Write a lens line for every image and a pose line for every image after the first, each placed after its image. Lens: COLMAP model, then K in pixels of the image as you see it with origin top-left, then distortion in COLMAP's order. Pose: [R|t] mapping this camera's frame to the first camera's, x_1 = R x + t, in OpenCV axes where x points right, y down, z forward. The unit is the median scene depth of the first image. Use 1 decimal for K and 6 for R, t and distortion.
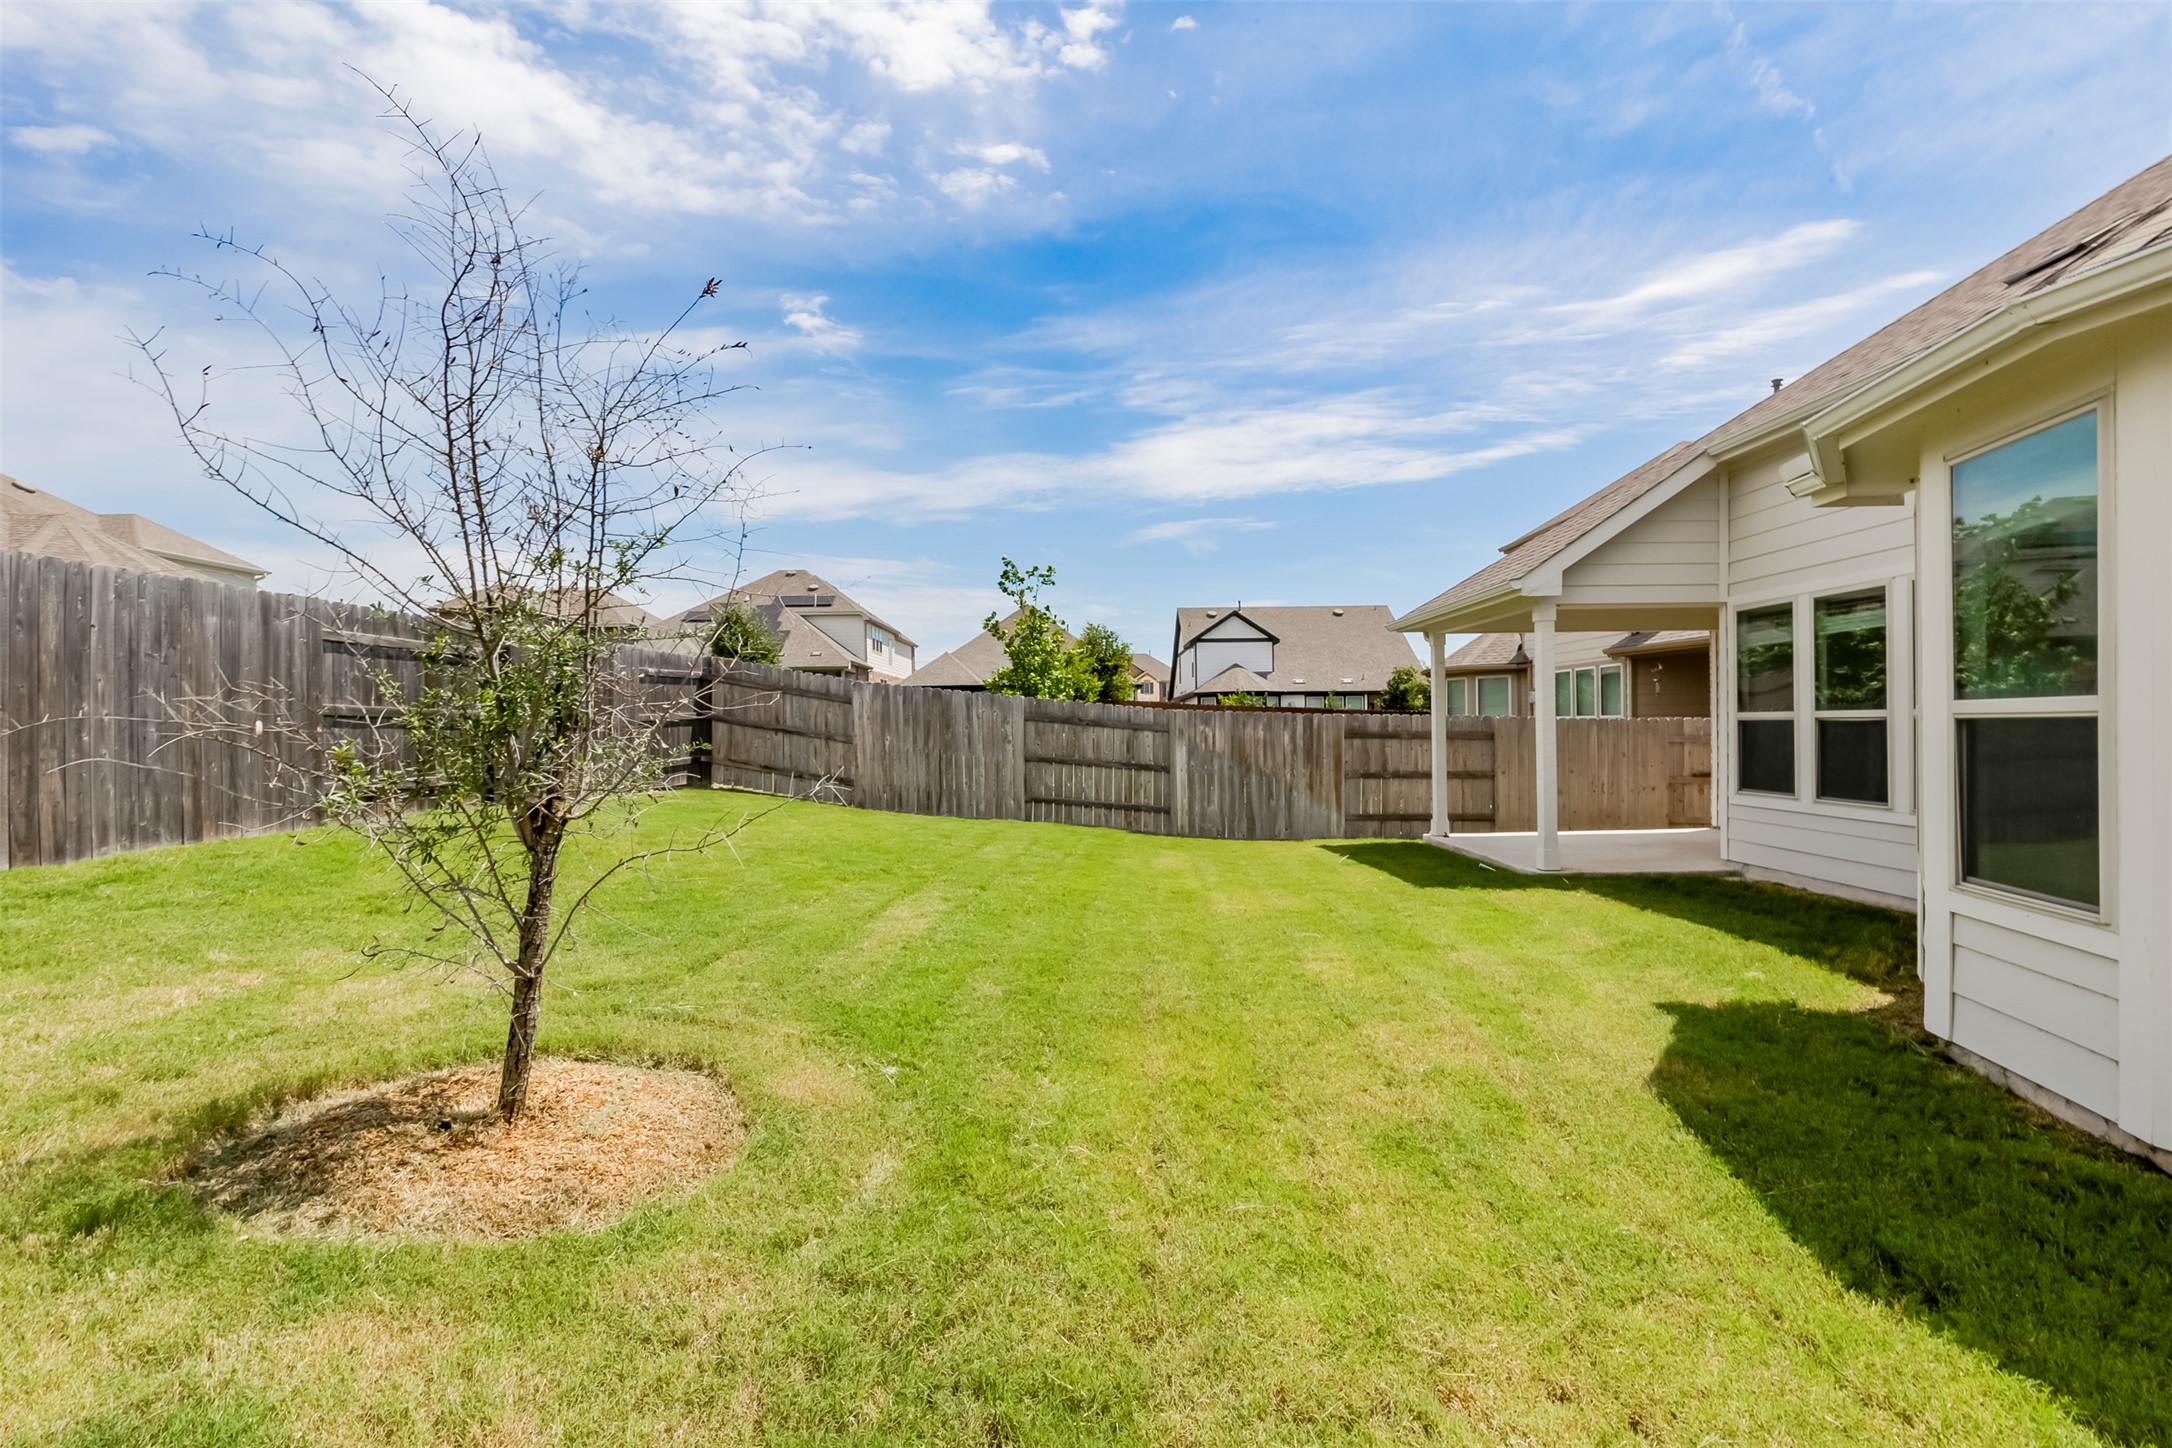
lens RADIAL K [[993.9, 0, 1117.3], [0, 993.9, 716.9], [0, 0, 1]] dist [-0.017550, -0.000292]
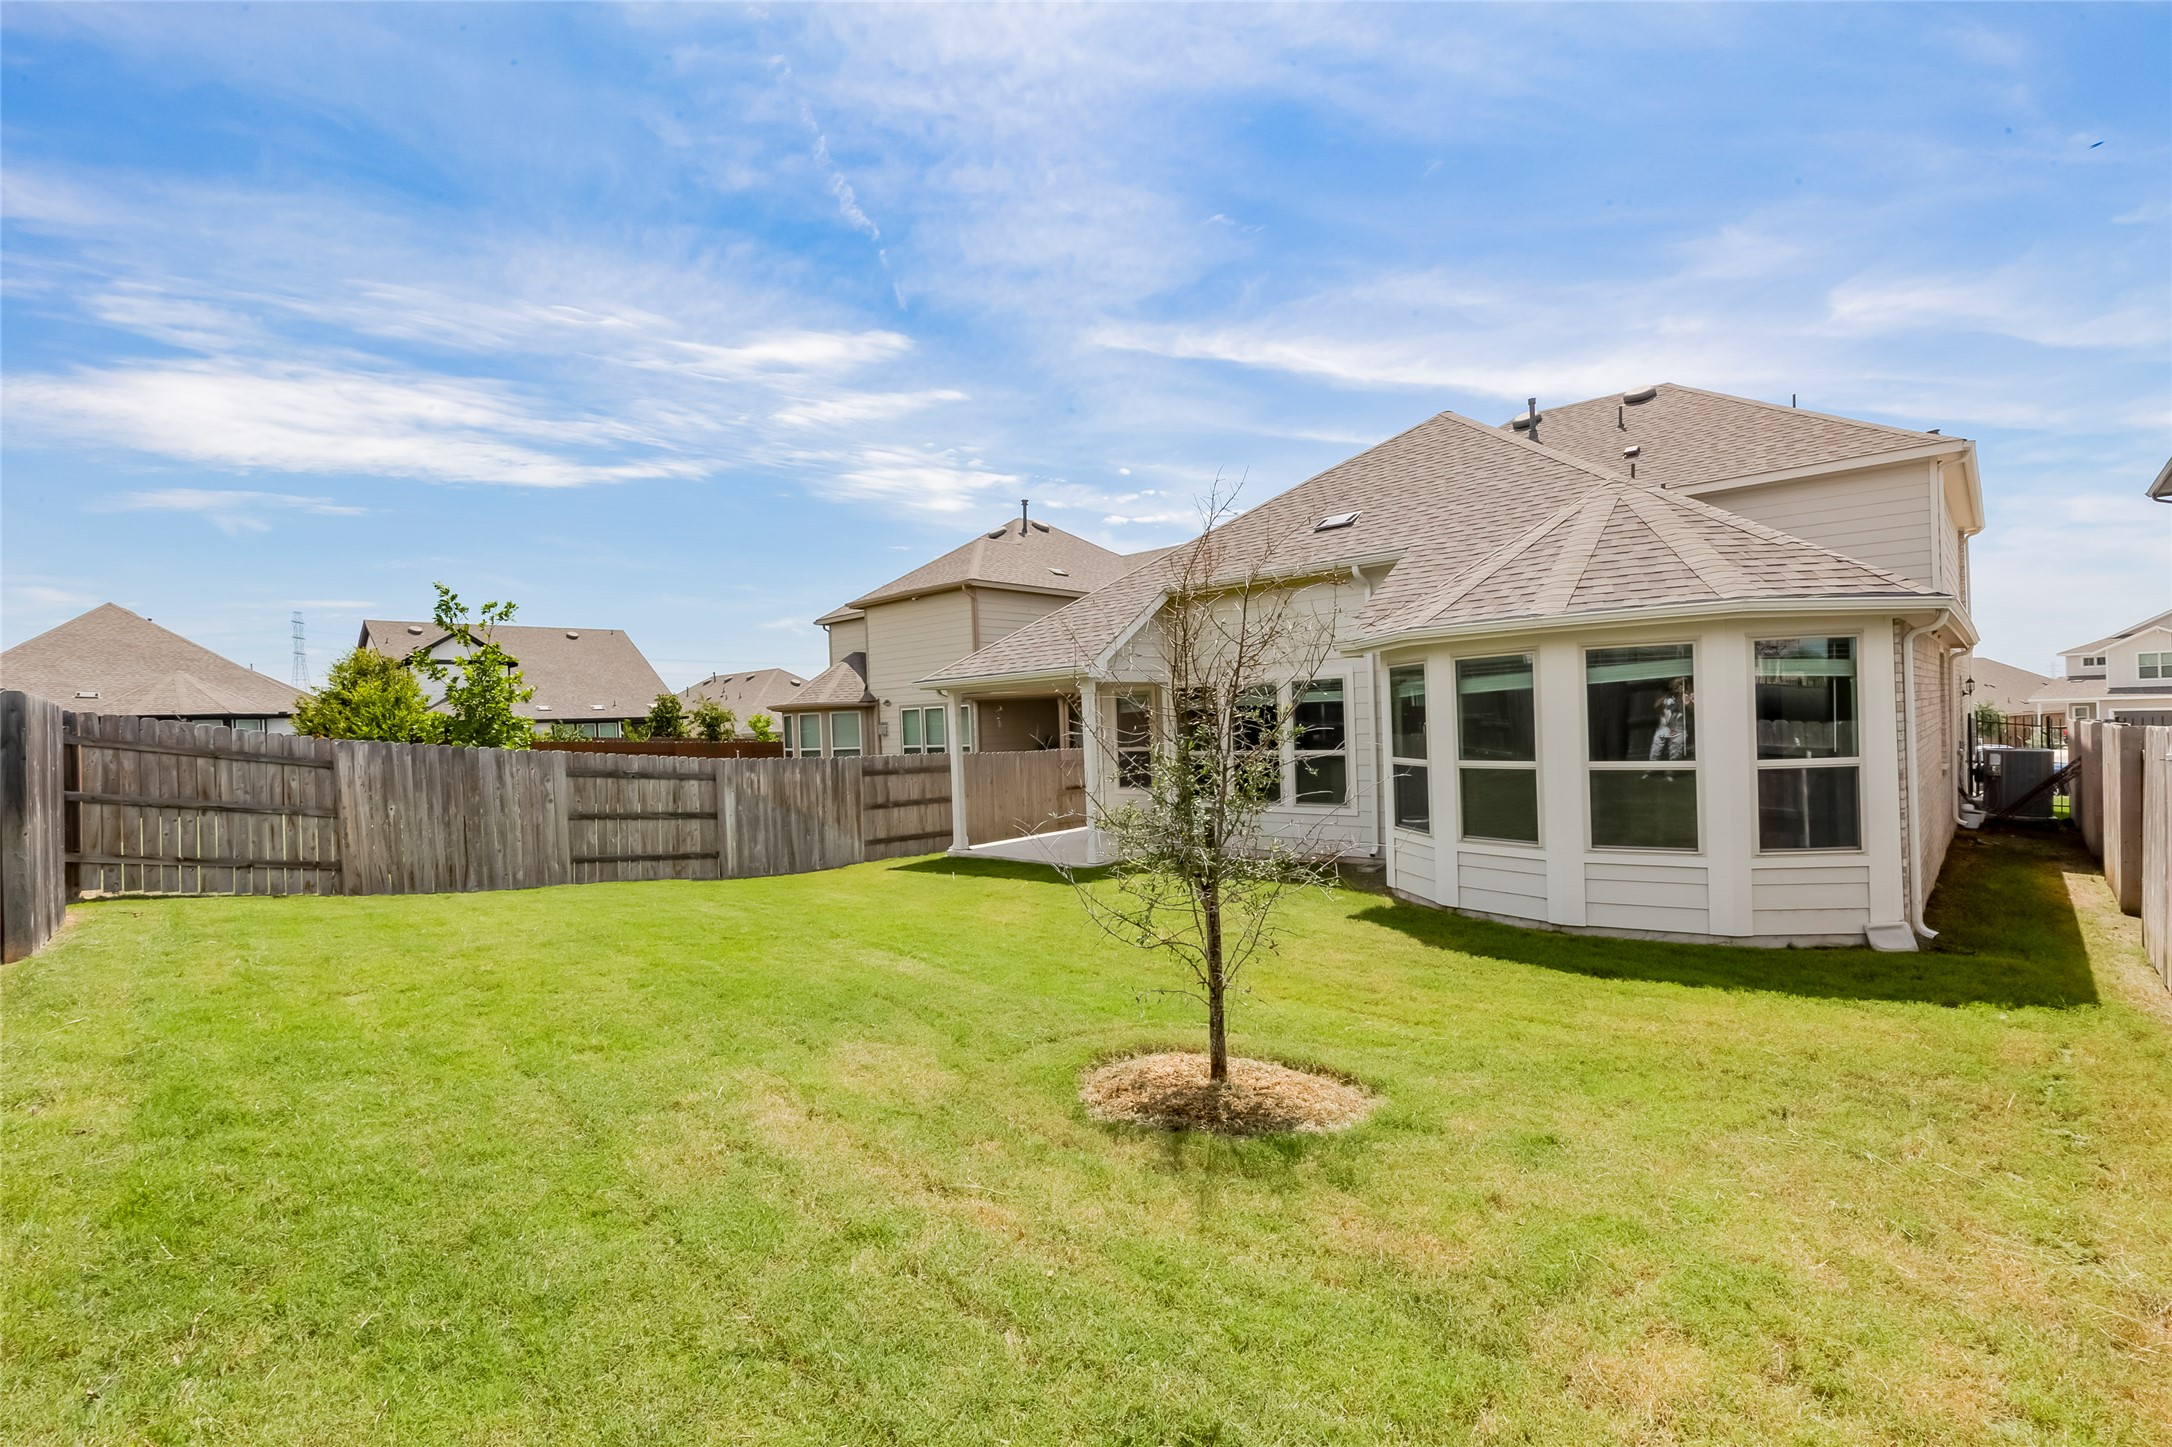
lens RADIAL K [[959.9, 0, 1086.0], [0, 959.9, 723.5], [0, 0, 1]] dist [-0.018327, 0.000092]
pose [[0.670910, -0.016223, 0.741362, -0.428830], [0.020737, 0.999780, 0.003111, -0.039074], [-0.741249, 0.013287, 0.671098, 0.033065]]
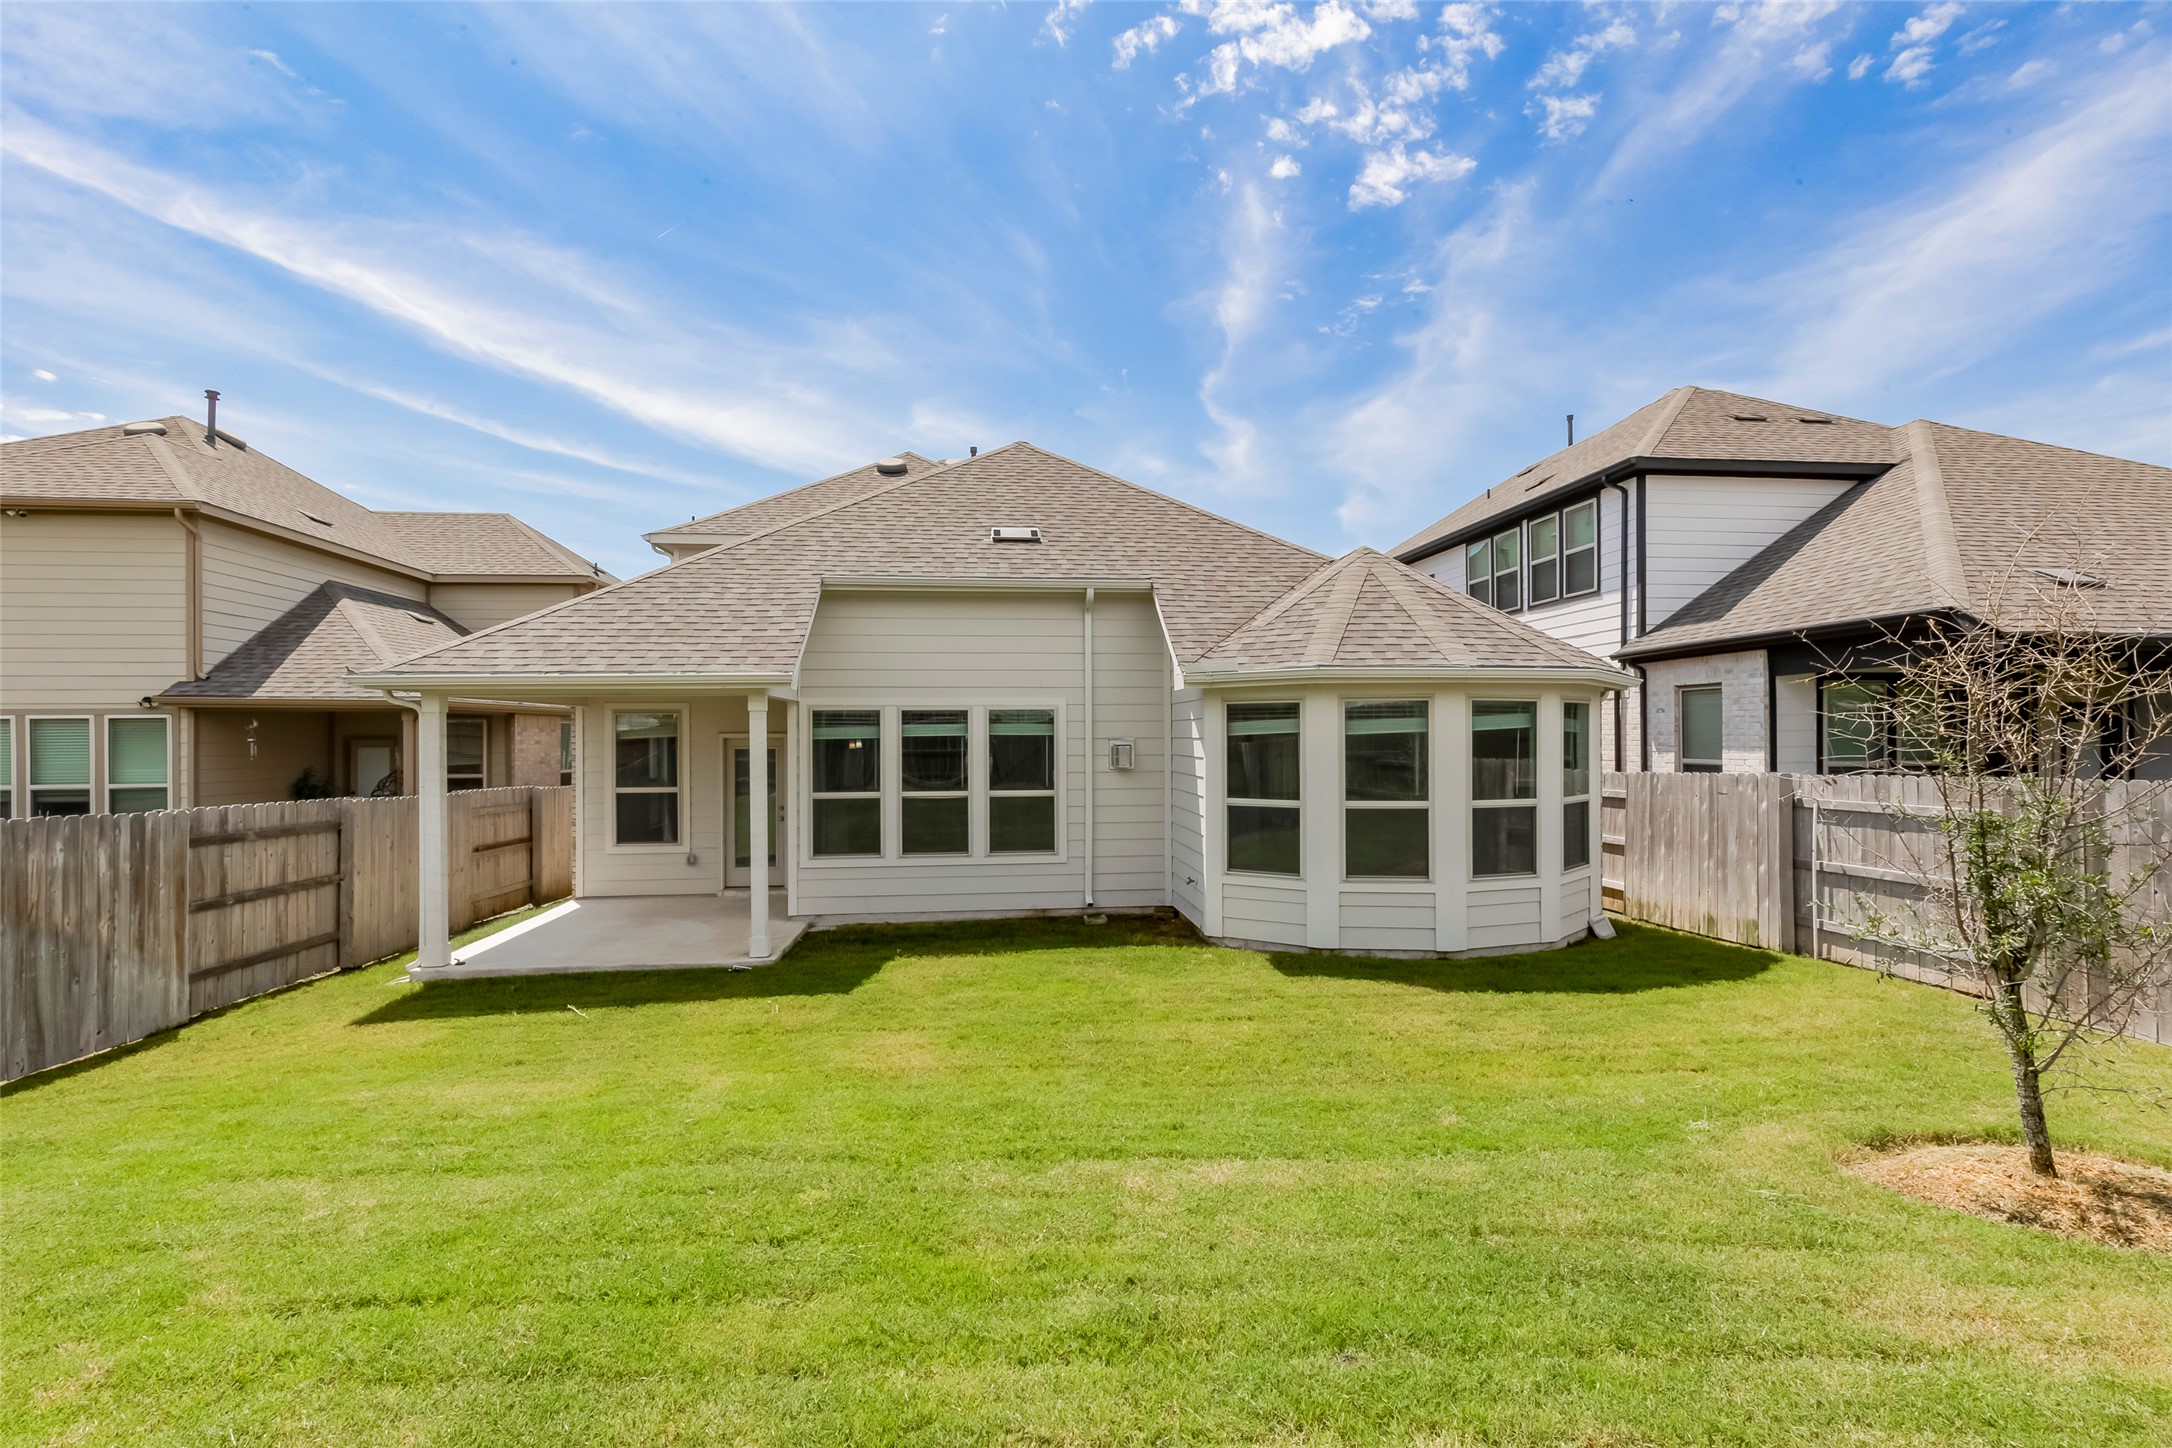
lens RADIAL K [[985.9, 0, 1087.7], [0, 985.9, 731.4], [0, 0, 1]] dist [0.003562, 0.000601]
pose [[-0.141751, 0.011881, 0.989831, -0.428088], [-0.008472, 0.999877, -0.013215, -0.045510], [-0.989866, -0.010259, -0.141633, 0.537370]]
